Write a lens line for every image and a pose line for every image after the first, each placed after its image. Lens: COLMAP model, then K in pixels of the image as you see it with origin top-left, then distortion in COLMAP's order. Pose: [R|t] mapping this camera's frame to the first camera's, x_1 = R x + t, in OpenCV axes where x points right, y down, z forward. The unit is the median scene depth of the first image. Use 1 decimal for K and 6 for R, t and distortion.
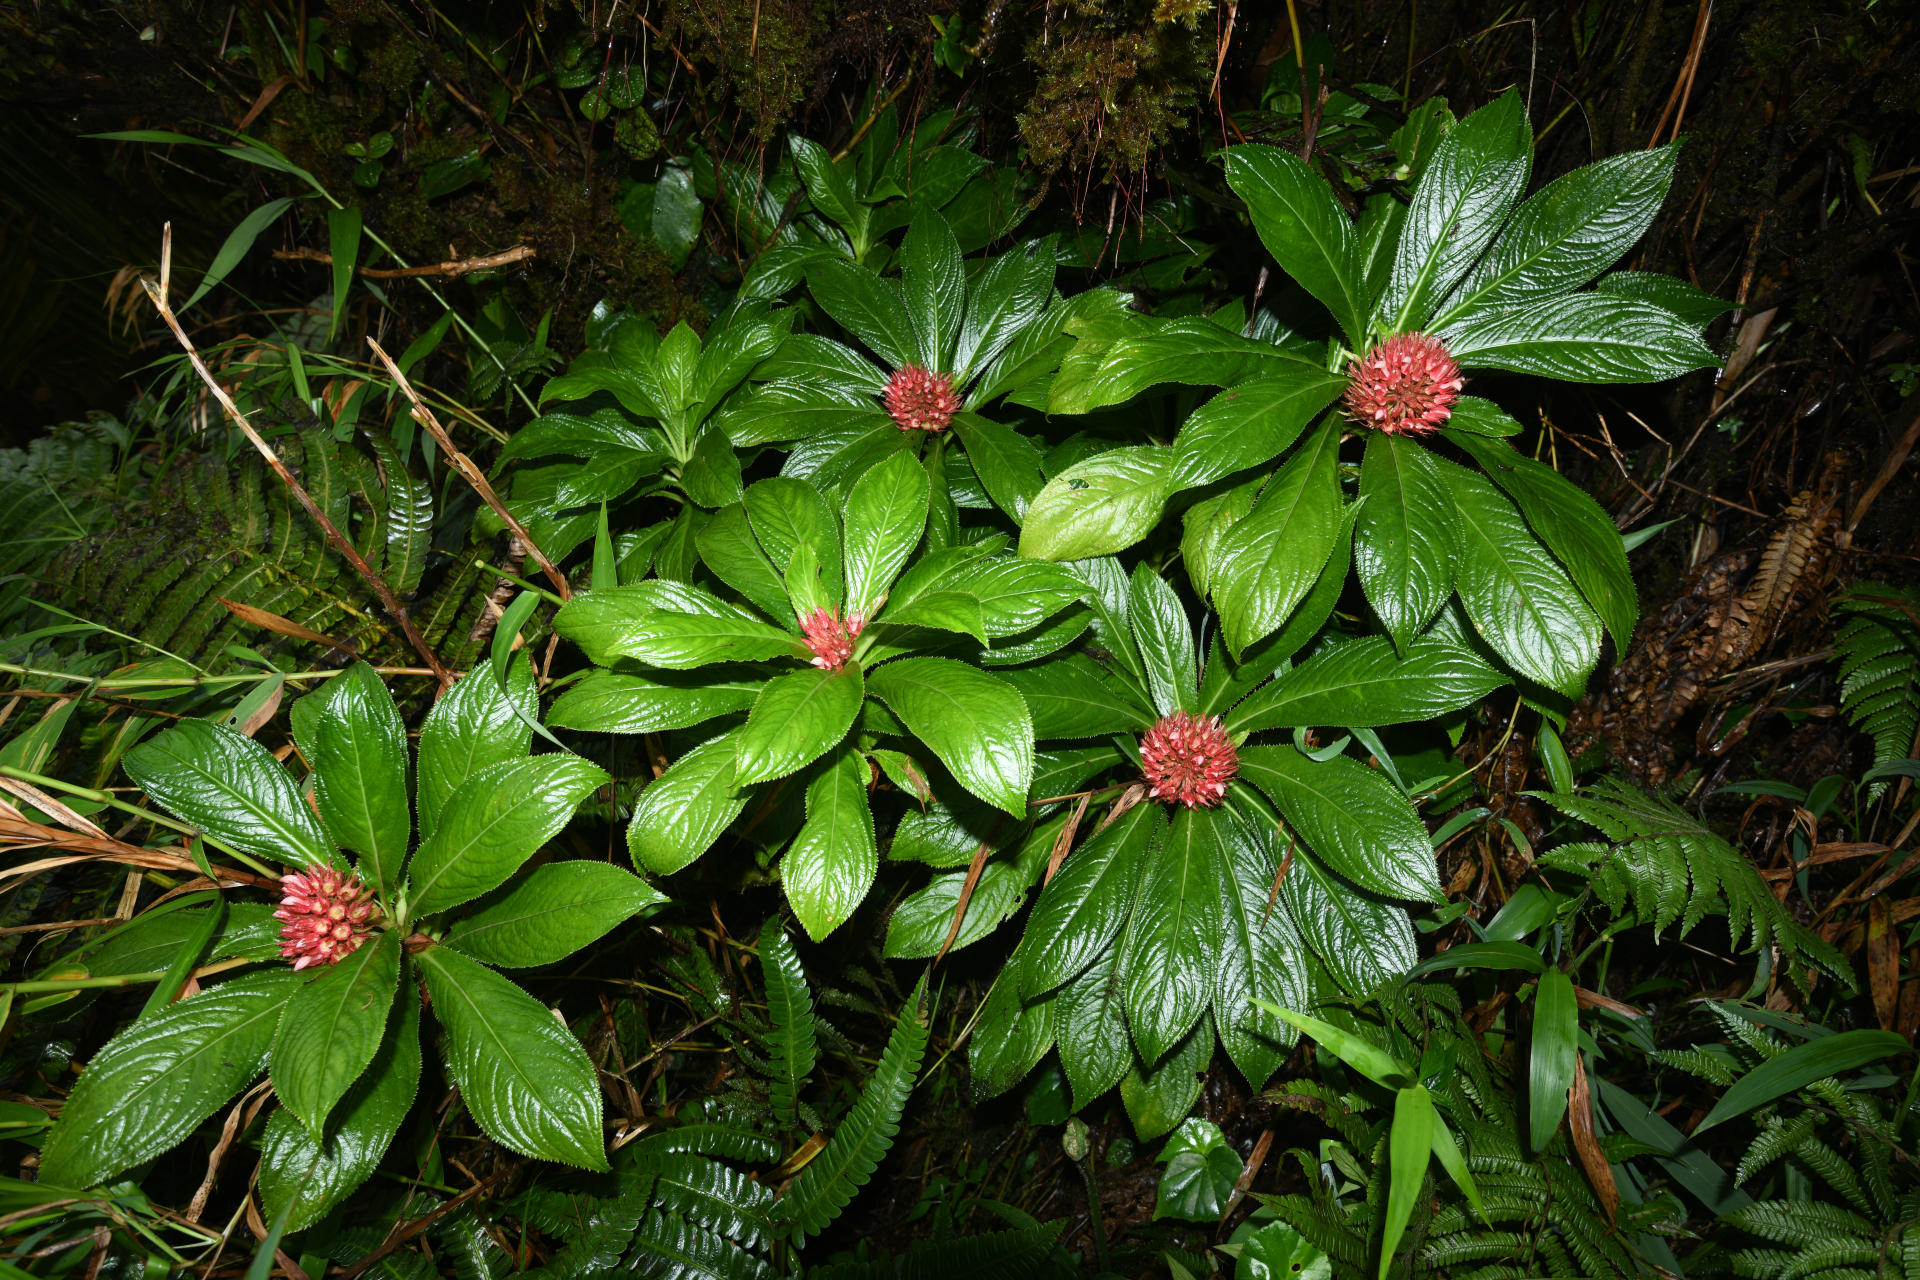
lens RADIAL K [[1078.0, 0, 962.5], [0, 1078.0, 641.6], [0, 0, 1]] dist [0.006446, -0.030518]
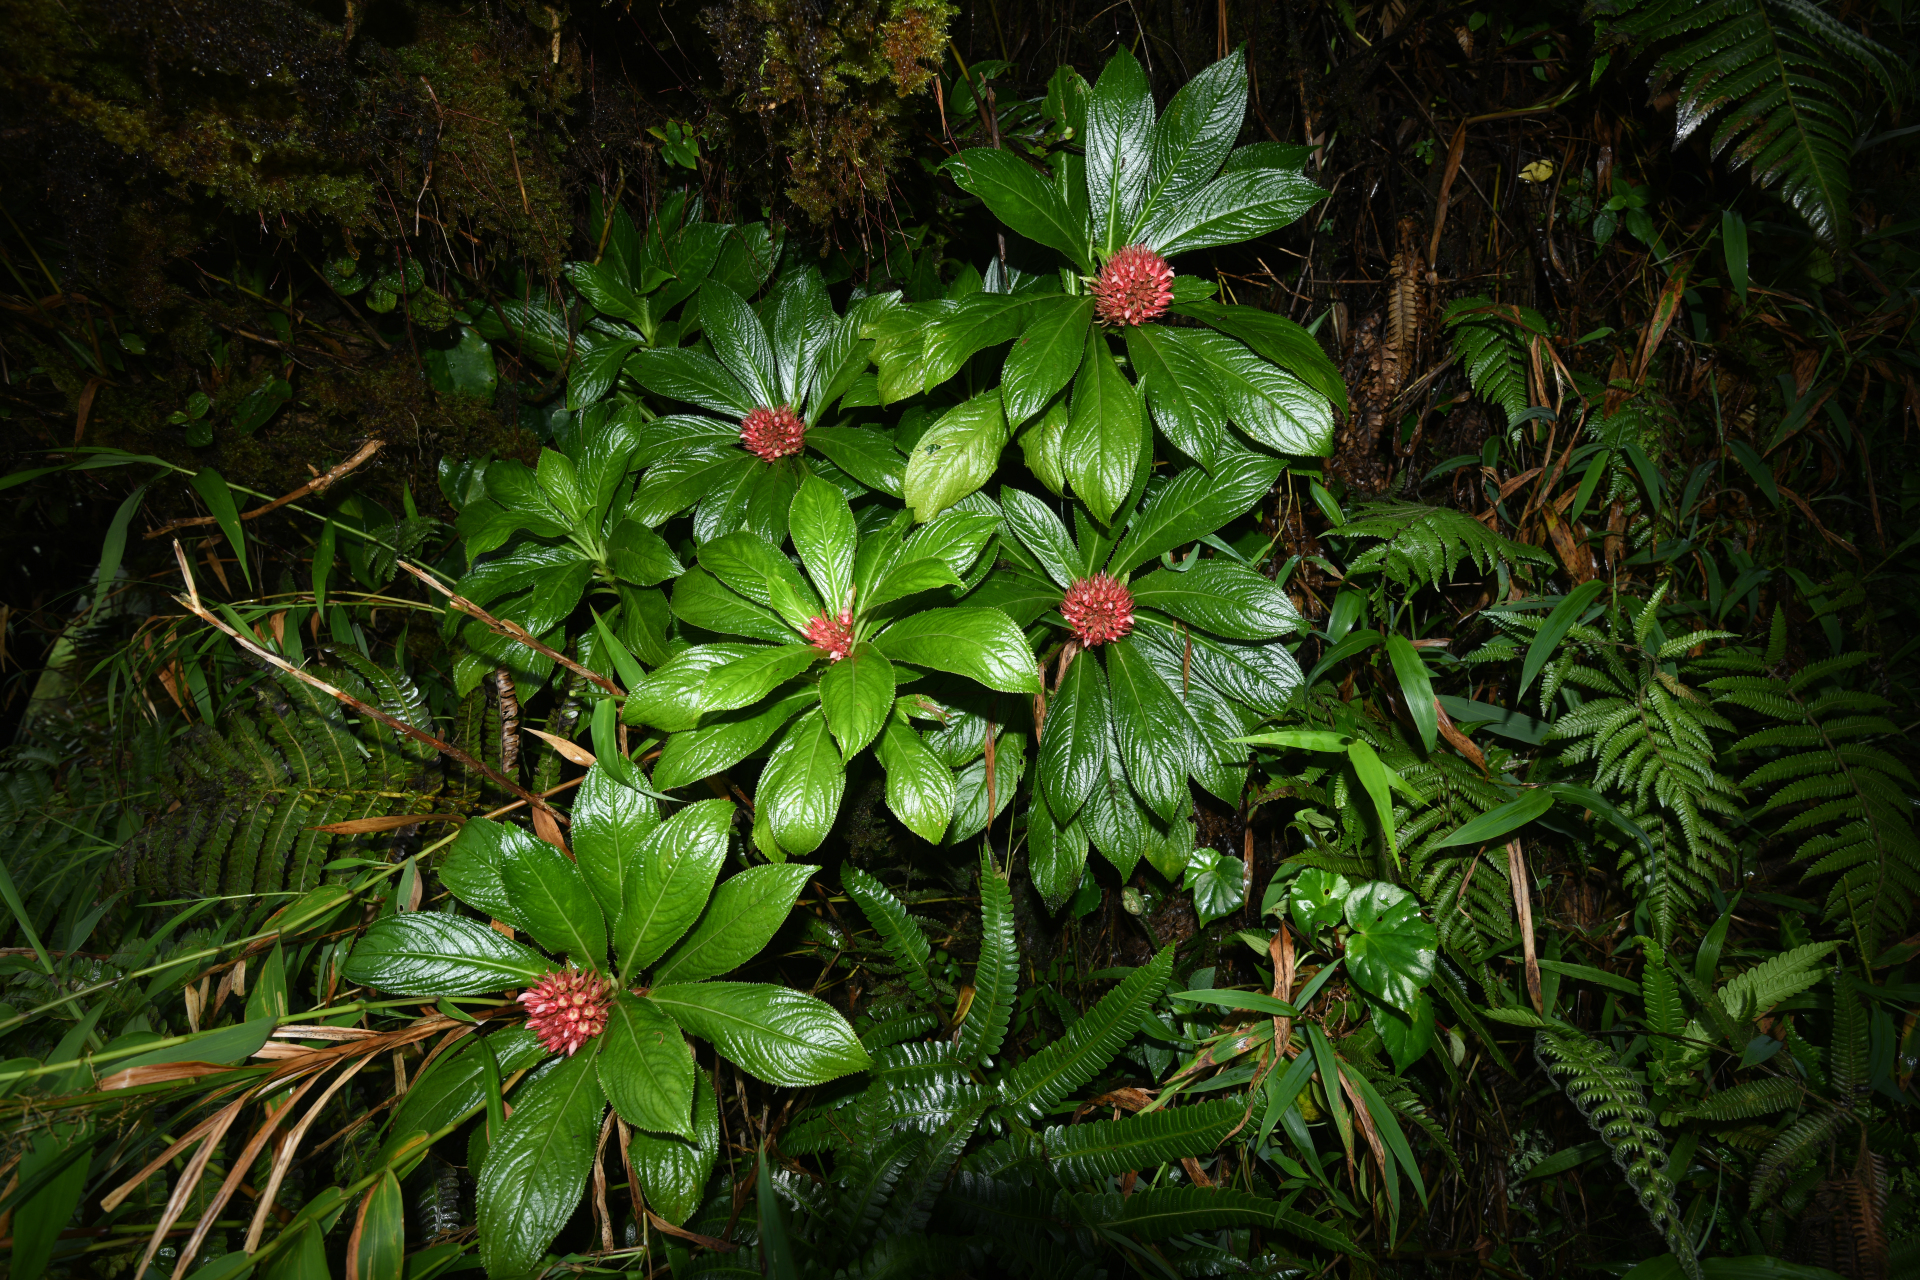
lens RADIAL K [[940.3, 0, 966.7], [0, 940.3, 644.4], [0, 0, 1]] dist [0.003613, -0.041111]
pose [[0.892004, -0.416810, 0.174923, -0.159064], [0.403342, 0.908621, 0.108271, -0.043667], [-0.204067, -0.026024, 0.978611, -0.105948]]
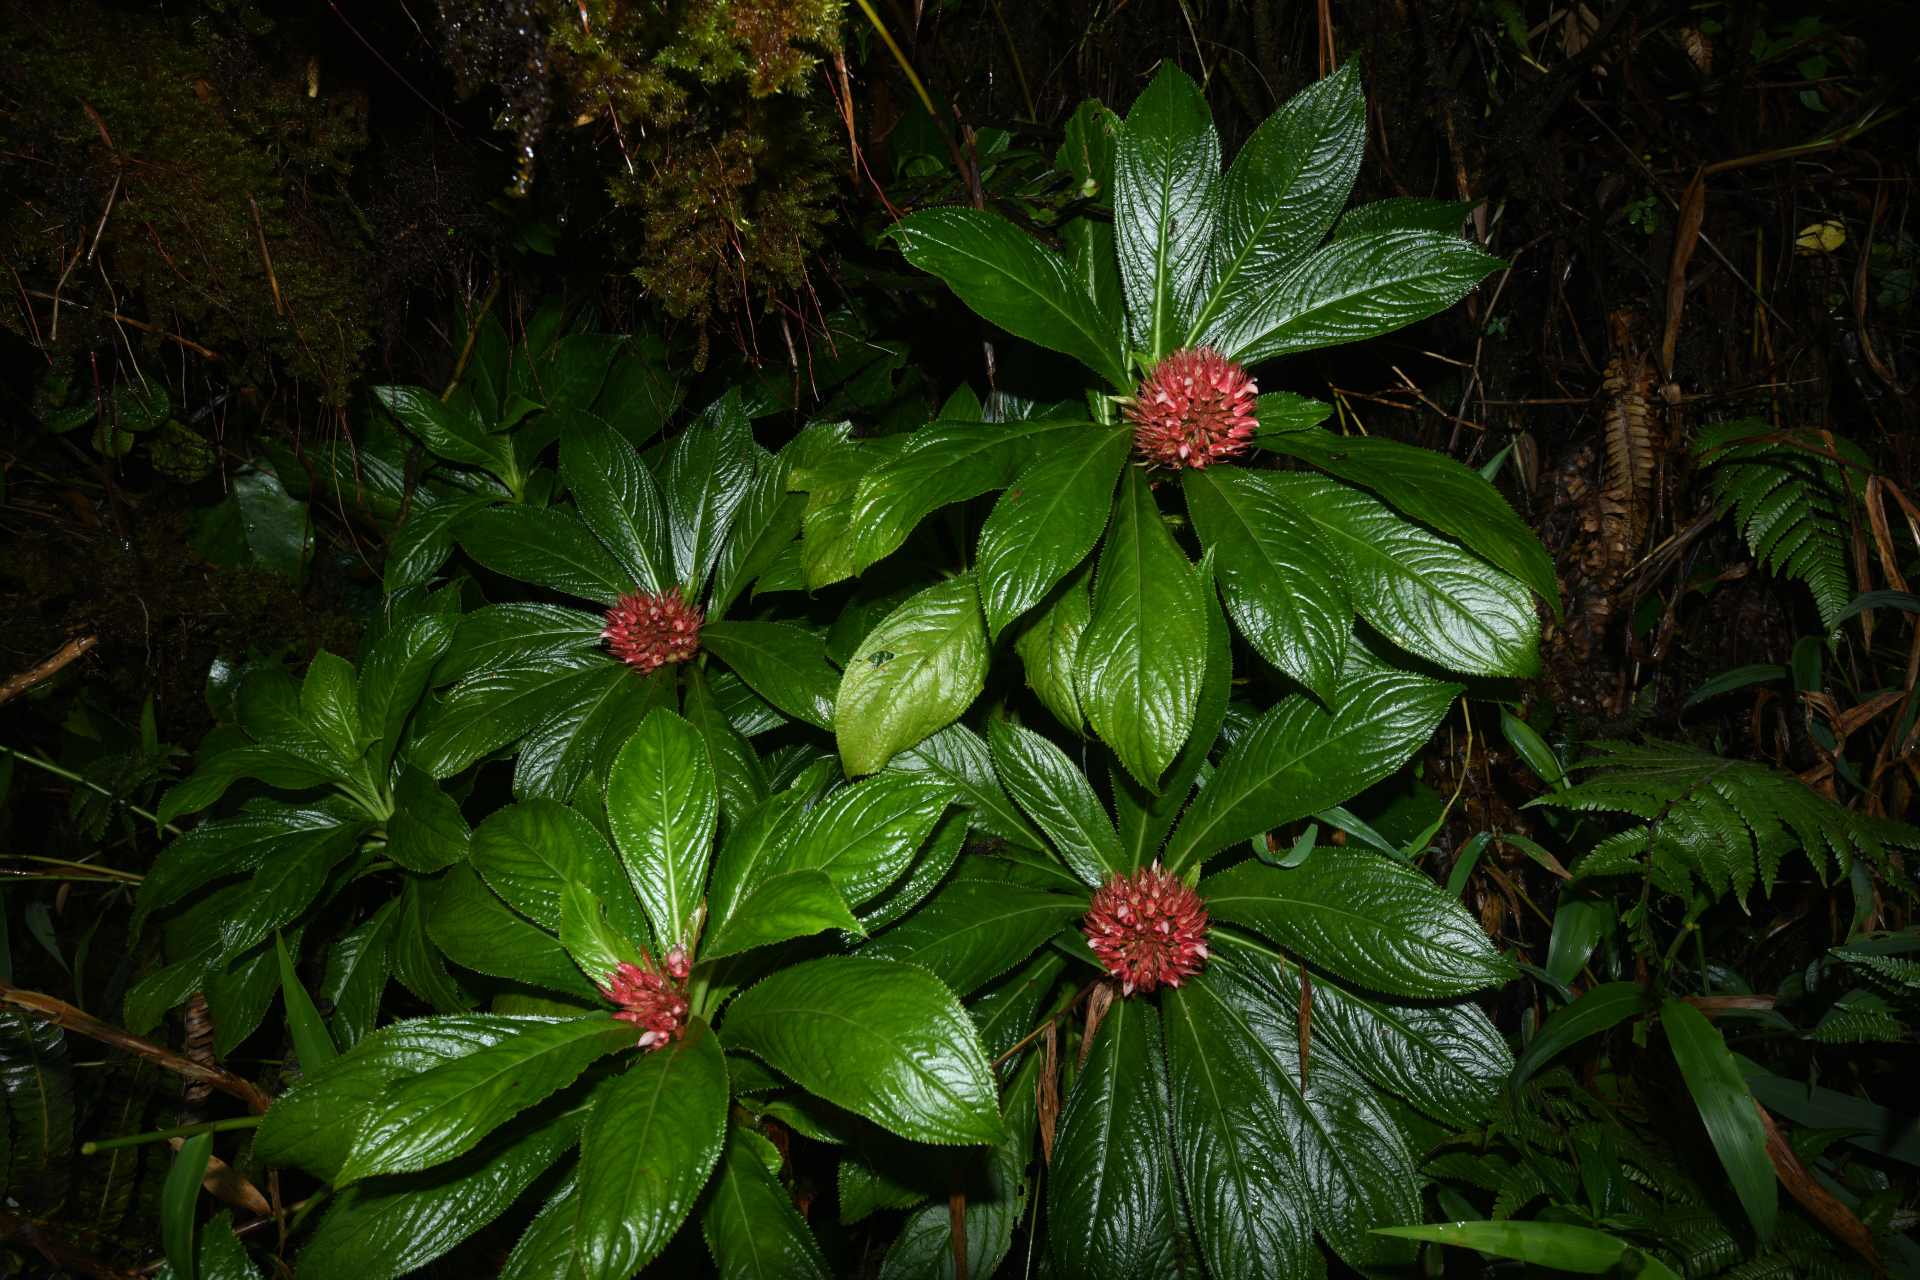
lens RADIAL K [[1171.9, 0, 963.6], [0, 1171.9, 642.2], [0, 0, 1]] dist [0.018971, -0.039472]
pose [[0.908267, -0.375872, 0.183769, 0.008503], [0.396071, 0.913979, -0.088149, -0.060562], [-0.134828, 0.152848, 0.979009, 0.149513]]
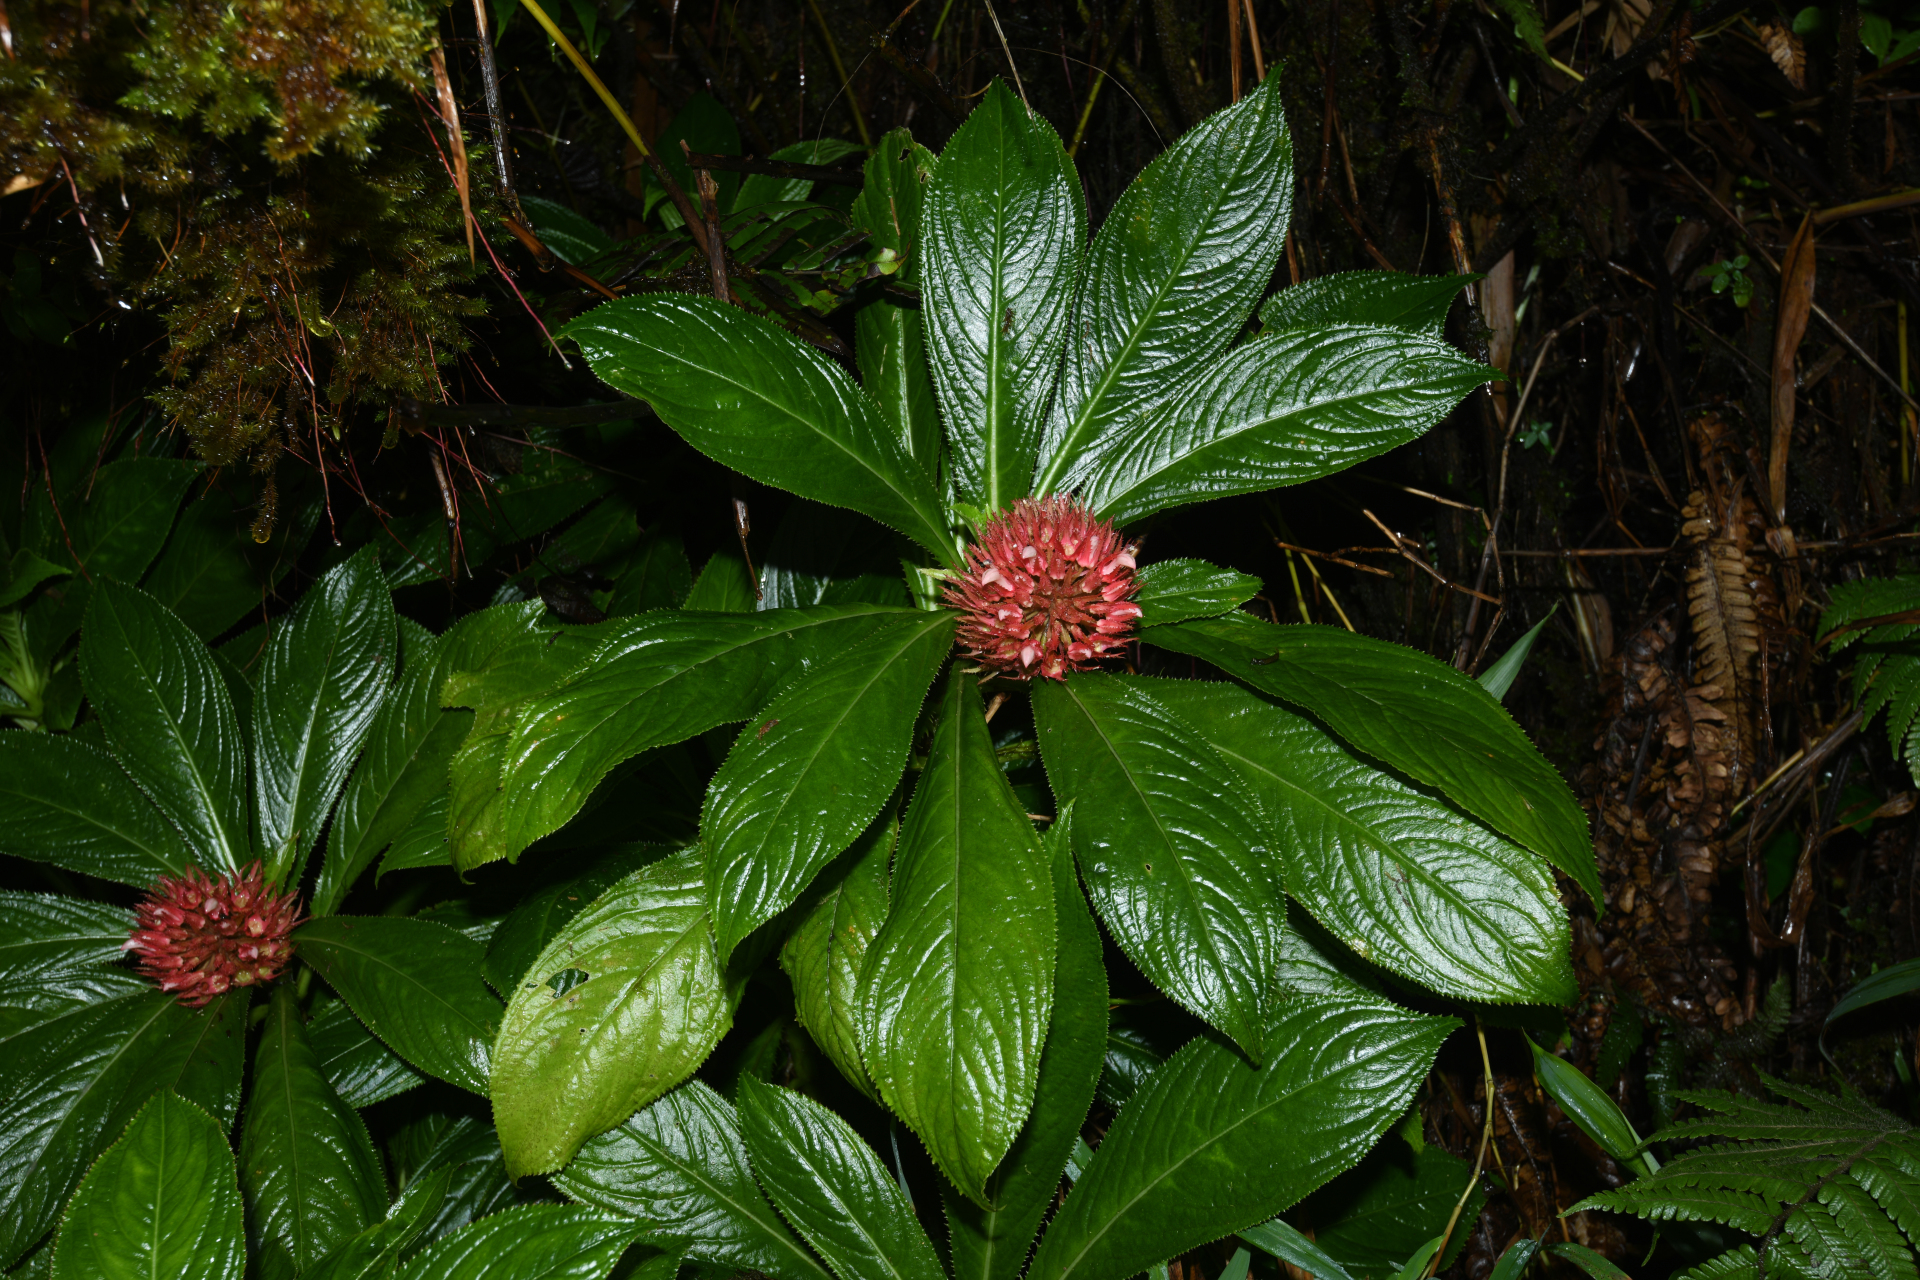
lens RADIAL K [[1757.9, 0, 960.0], [0, 1757.9, 640.0], [0, 0, 1]] dist [0.044703, -0.007047]
pose [[0.888687, -0.359681, 0.284369, 0.101552], [0.416818, 0.892145, -0.174187, -0.074050], [-0.191047, 0.273328, 0.942758, 0.158190]]
